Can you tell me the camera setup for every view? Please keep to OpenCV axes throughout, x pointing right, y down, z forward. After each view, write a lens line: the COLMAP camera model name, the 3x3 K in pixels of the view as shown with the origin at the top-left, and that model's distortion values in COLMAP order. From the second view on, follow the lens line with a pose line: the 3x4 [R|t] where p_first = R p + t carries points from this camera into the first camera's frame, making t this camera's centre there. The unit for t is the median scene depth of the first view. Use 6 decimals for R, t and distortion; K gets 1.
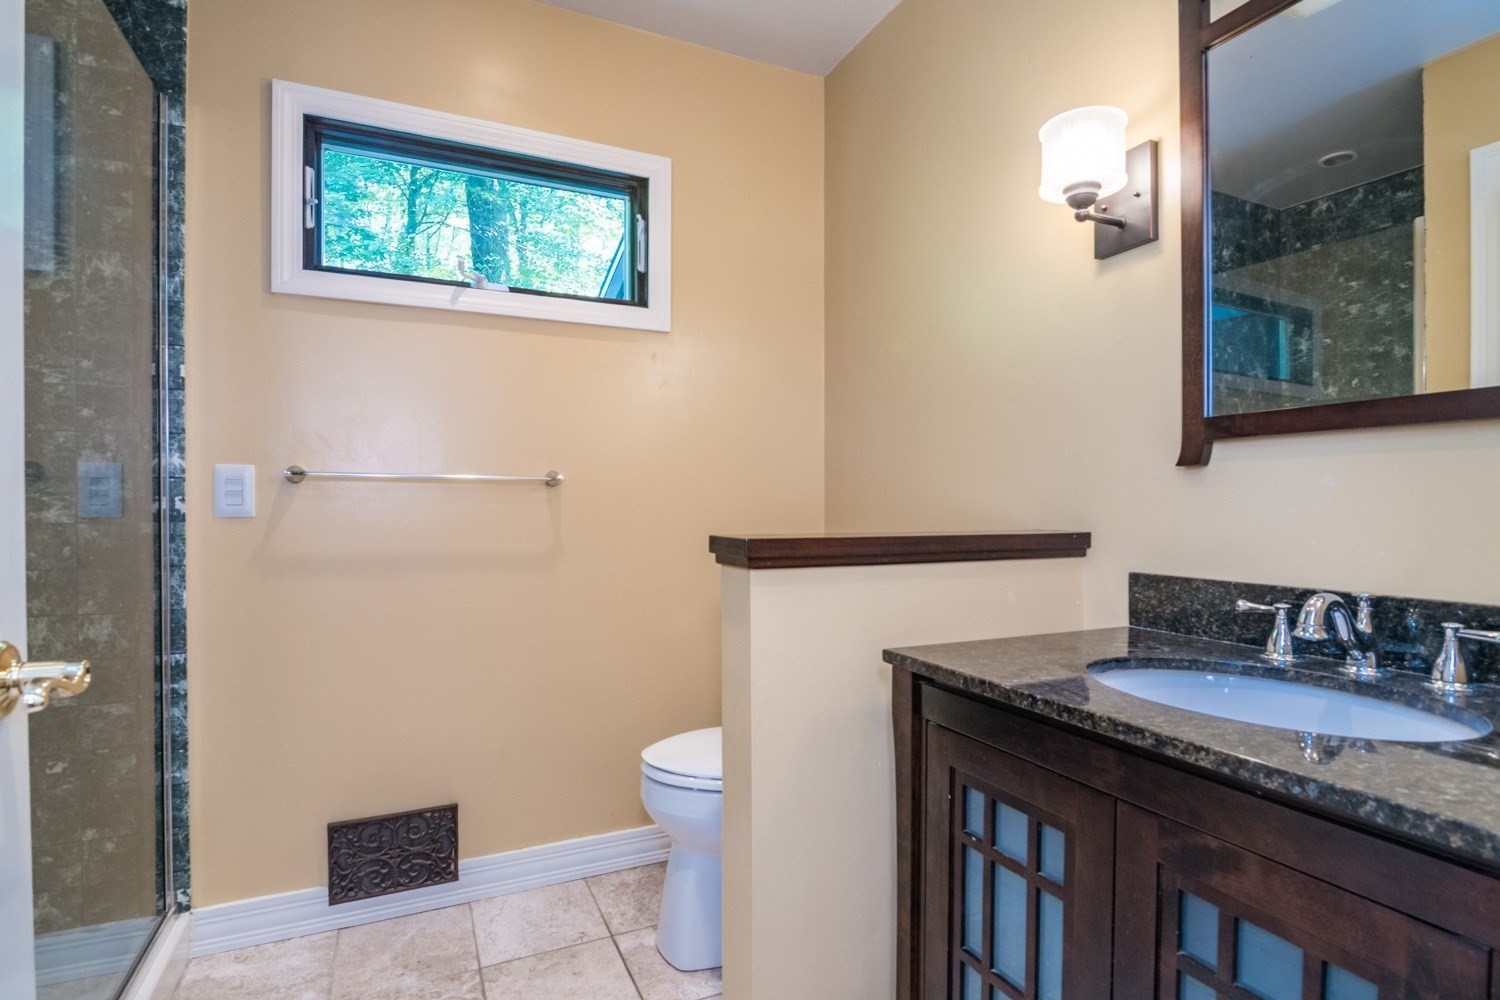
lens RADIAL K [[736.8, 0, 759.3], [0, 736.8, 506.4], [0, 0, 1]] dist [-0.008152, -0.000795]
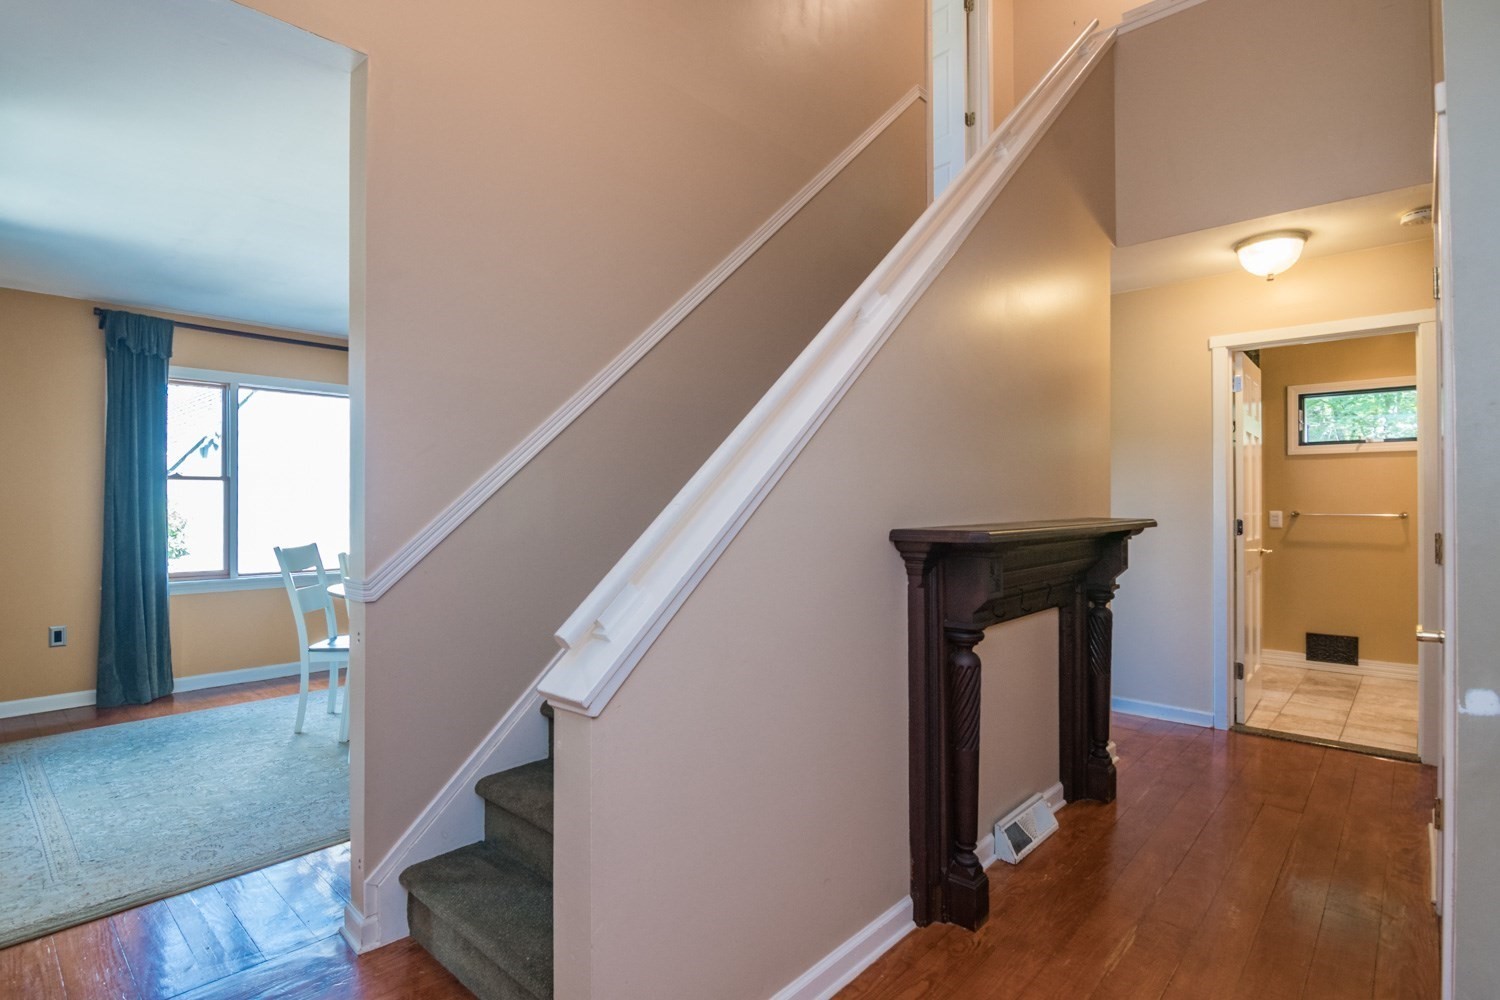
lens RADIAL K [[736.8, 0, 749.3], [0, 736.8, 504.9], [0, 0, 1]] dist [-0.008152, -0.000795]
pose [[0.364753, -0.002091, -0.931102, 1.328081], [-0.008077, 0.999953, -0.005409, -0.046074], [0.931069, 0.009493, 0.364719, -2.144658]]
